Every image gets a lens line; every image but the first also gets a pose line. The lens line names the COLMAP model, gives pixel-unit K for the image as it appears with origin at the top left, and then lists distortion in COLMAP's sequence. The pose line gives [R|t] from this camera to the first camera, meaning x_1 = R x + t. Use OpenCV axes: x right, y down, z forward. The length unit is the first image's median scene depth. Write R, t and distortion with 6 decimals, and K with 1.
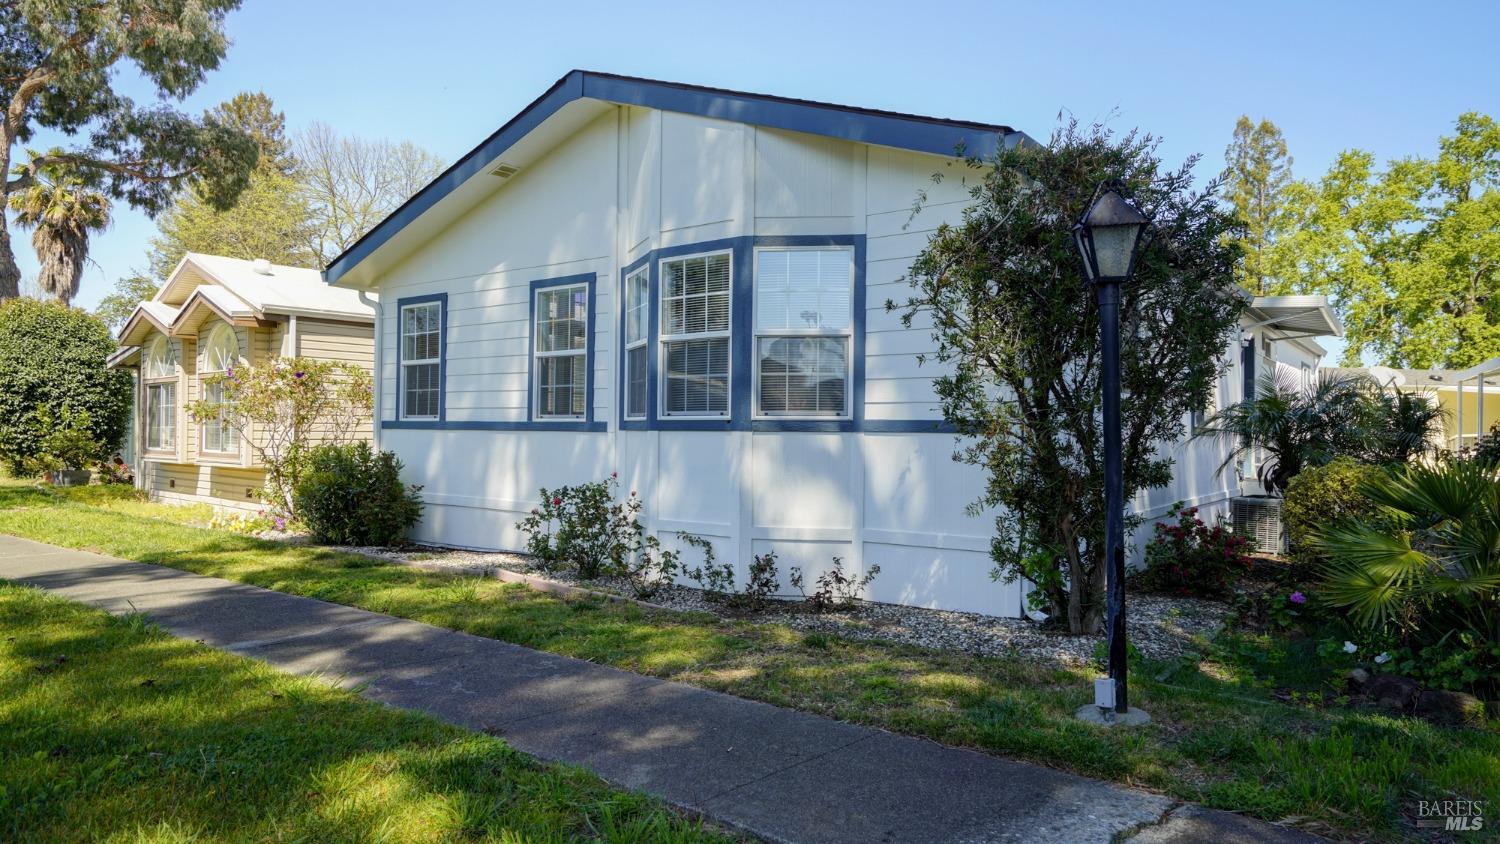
lens RADIAL K [[952.1, 0, 750.0], [0, 952.1, 422.0], [0, 0, 1]] dist [0.001066, 0.000258]
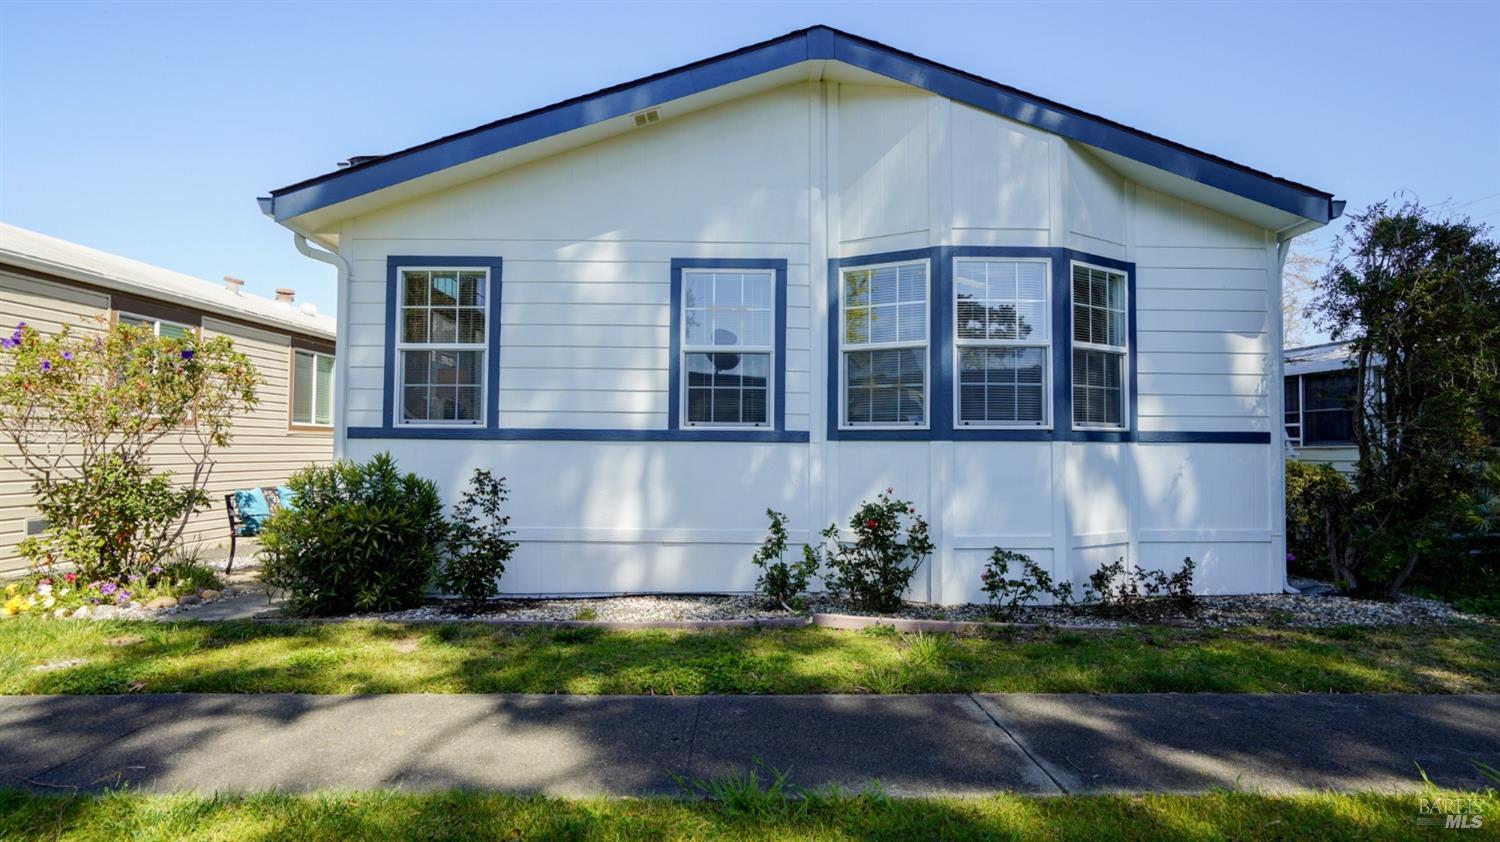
lens RADIAL K [[808.3, 0, 750.0], [0, 808.3, 421.0], [0, 0, 1]] dist [-0.017334, 0.000152]
pose [[0.780133, 0.015140, 0.625431, -0.648380], [-0.005419, 0.999833, -0.017445, 0.003958], [-0.625591, 0.010220, 0.780084, 0.443836]]
